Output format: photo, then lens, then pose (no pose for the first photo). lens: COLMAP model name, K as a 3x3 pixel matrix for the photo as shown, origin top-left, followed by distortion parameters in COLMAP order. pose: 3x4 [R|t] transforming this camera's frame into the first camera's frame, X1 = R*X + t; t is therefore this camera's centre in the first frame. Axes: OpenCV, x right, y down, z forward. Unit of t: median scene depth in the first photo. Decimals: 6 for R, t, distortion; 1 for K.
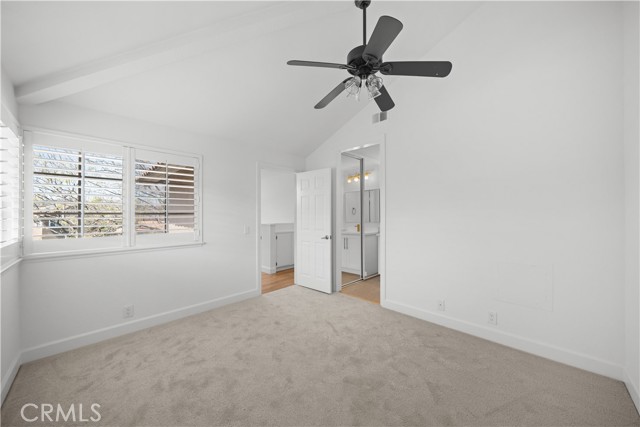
lens RADIAL K [[229.9, 0, 315.7], [0, 229.9, 208.6], [0, 0, 1]] dist [0.000026, 0.000032]
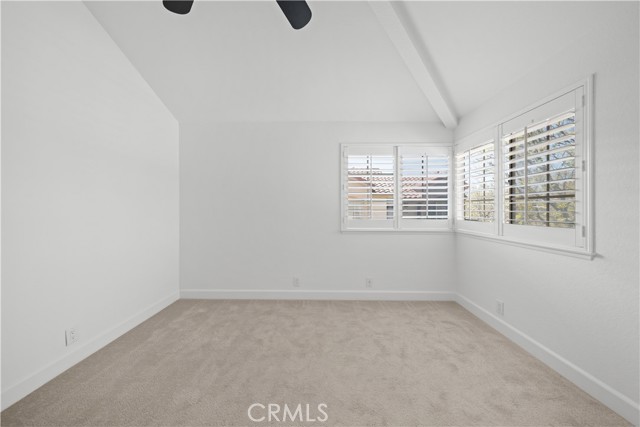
lens RADIAL K [[221.1, 0, 315.7], [0, 221.1, 211.3], [0, 0, 1]] dist [-0.000257, 0.000039]
pose [[-0.718262, 0.010287, -0.695697, 0.302237], [0.020882, 0.999759, -0.006776, 0.061454], [0.695459, -0.019395, -0.718304, 1.128765]]
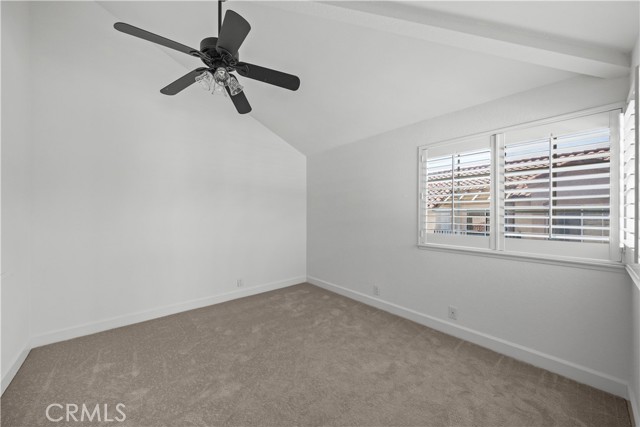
lens RADIAL K [[232.1, 0, 317.2], [0, 232.1, 216.8], [0, 0, 1]] dist [-0.000659, -0.000103]
pose [[-0.997140, 0.001037, 0.075571, -0.211380], [-0.000131, 0.999881, -0.015447, 0.043162], [-0.075578, -0.015413, -0.997021, 1.504181]]
